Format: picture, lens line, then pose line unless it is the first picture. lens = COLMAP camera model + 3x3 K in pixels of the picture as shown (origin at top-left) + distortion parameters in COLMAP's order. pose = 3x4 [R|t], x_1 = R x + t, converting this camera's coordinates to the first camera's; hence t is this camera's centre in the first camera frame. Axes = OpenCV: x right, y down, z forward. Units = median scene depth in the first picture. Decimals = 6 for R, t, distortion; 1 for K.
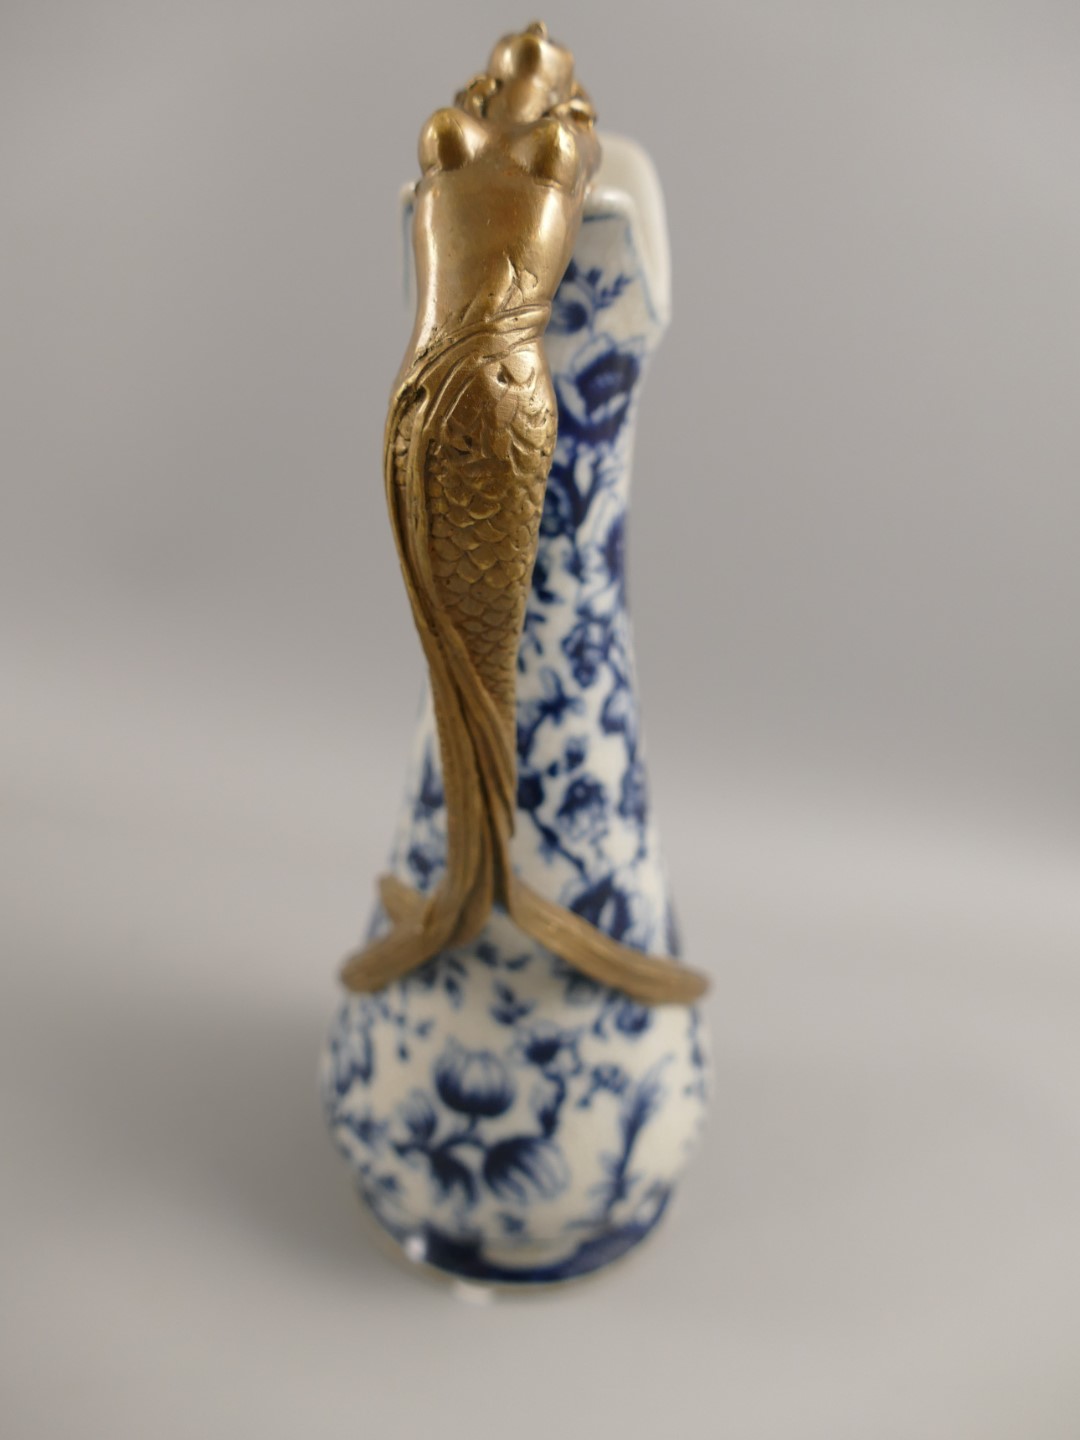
lens RADIAL K [[1118.7, 0, 540.0], [0, 1118.7, 720.0], [0, 0, 1]] dist [-0.007008, 0.000989]
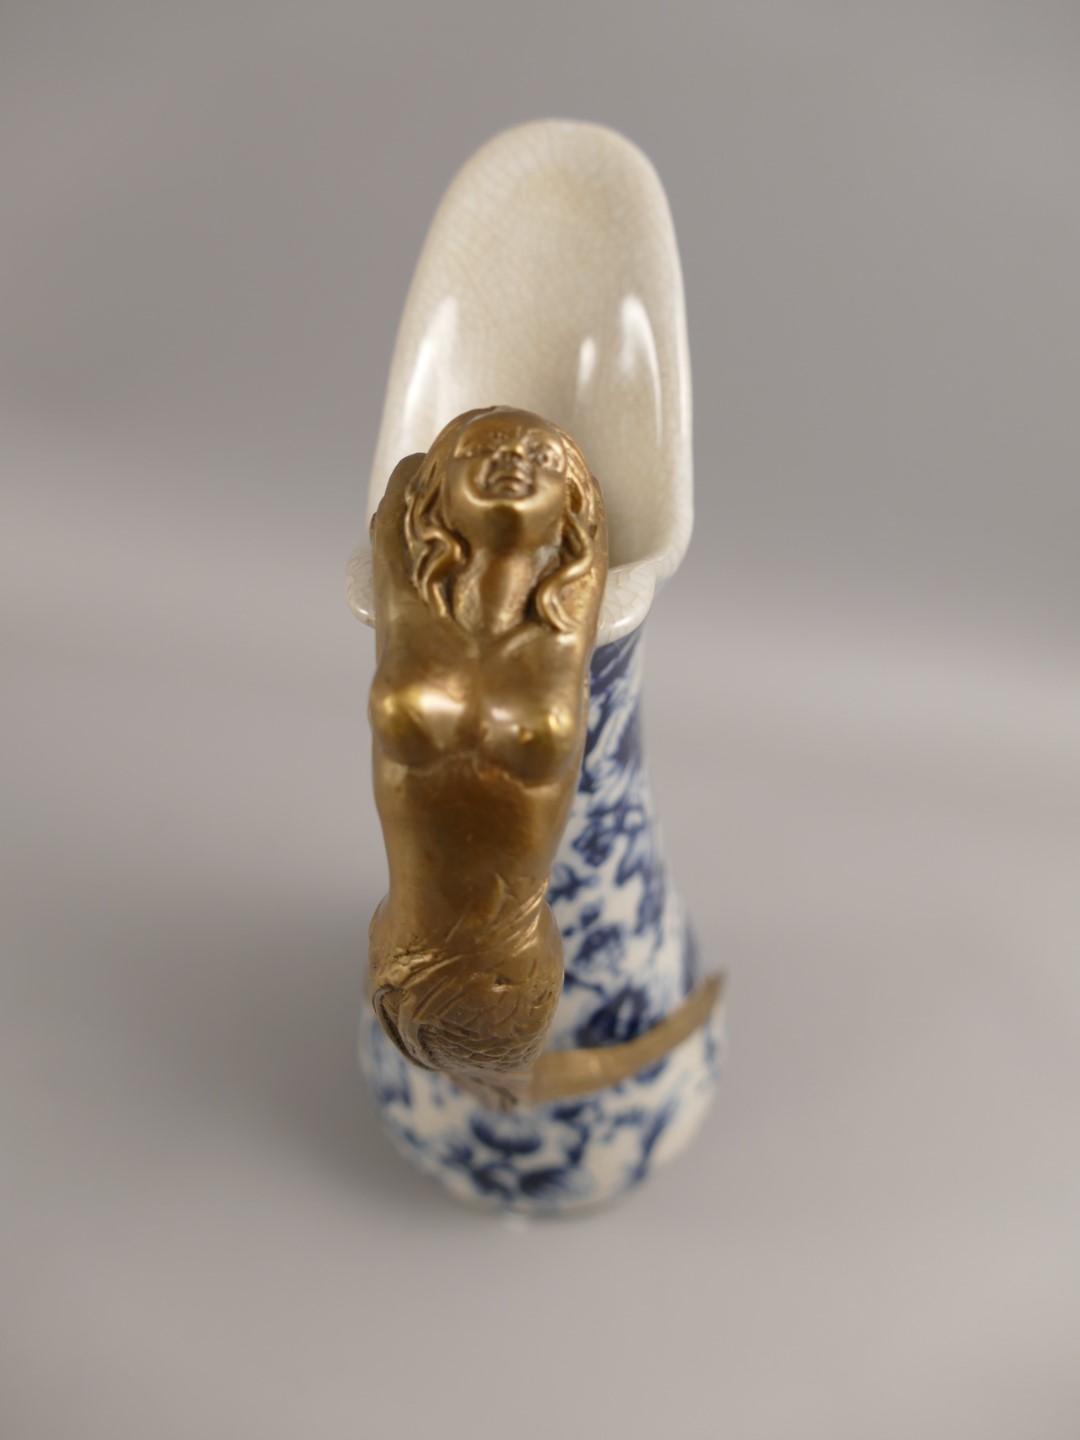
lens RADIAL K [[1118.7, 0, 540.0], [0, 1118.7, 720.0], [0, 0, 1]] dist [-0.007008, 0.000989]
pose [[0.998835, -0.044398, -0.018898, 0.013636], [0.048202, 0.899978, 0.433263, -0.537304], [-0.002228, -0.433669, 0.901069, 0.197684]]
